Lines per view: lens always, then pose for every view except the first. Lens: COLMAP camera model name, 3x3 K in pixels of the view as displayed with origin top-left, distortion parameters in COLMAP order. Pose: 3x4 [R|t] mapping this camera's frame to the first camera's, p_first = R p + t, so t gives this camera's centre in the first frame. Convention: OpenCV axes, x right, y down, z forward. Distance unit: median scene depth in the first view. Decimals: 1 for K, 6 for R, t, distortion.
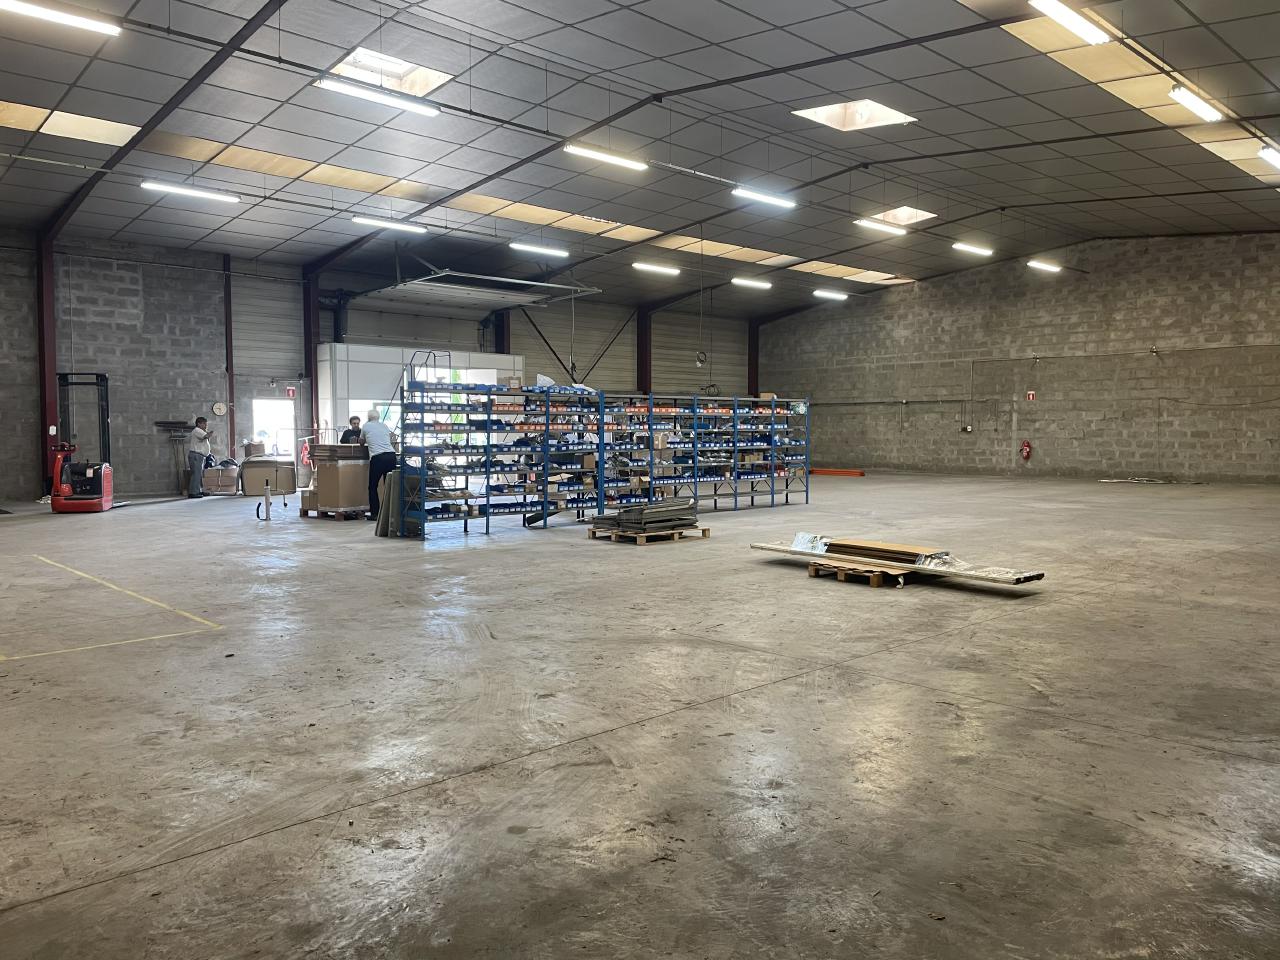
lens RADIAL K [[972.5, 0, 640.0], [0, 972.5, 480.0], [0, 0, 1]] dist [0.017167, 0.000540]
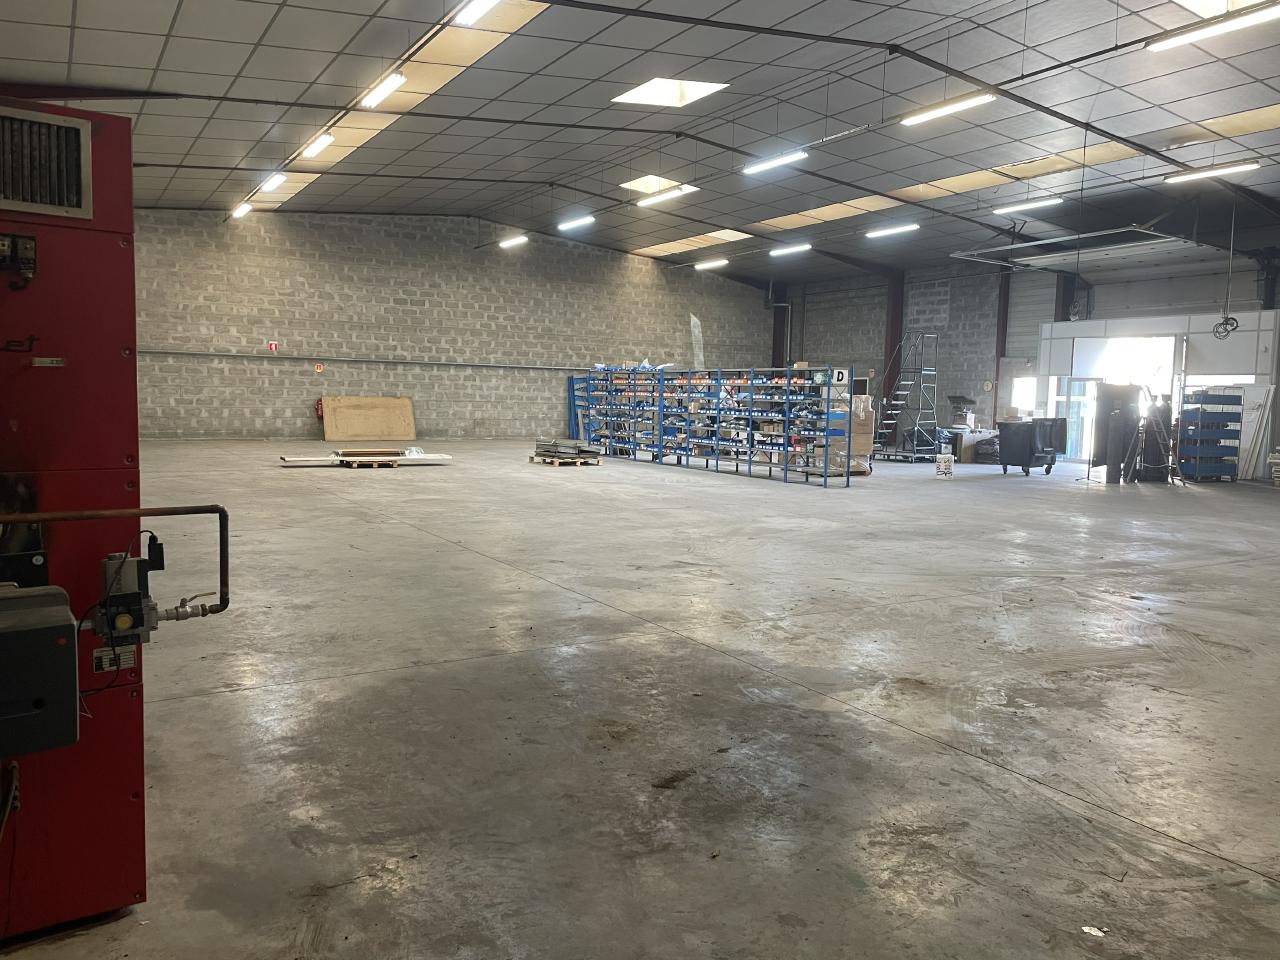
lens RADIAL K [[972.5, 0, 640.0], [0, 972.5, 480.0], [0, 0, 1]] dist [0.017167, 0.000540]
pose [[-0.238995, 0.083356, -0.967436, 0.936672], [-0.075010, 0.991747, 0.103981, -0.053684], [0.968119, 0.097418, -0.230770, 0.929888]]
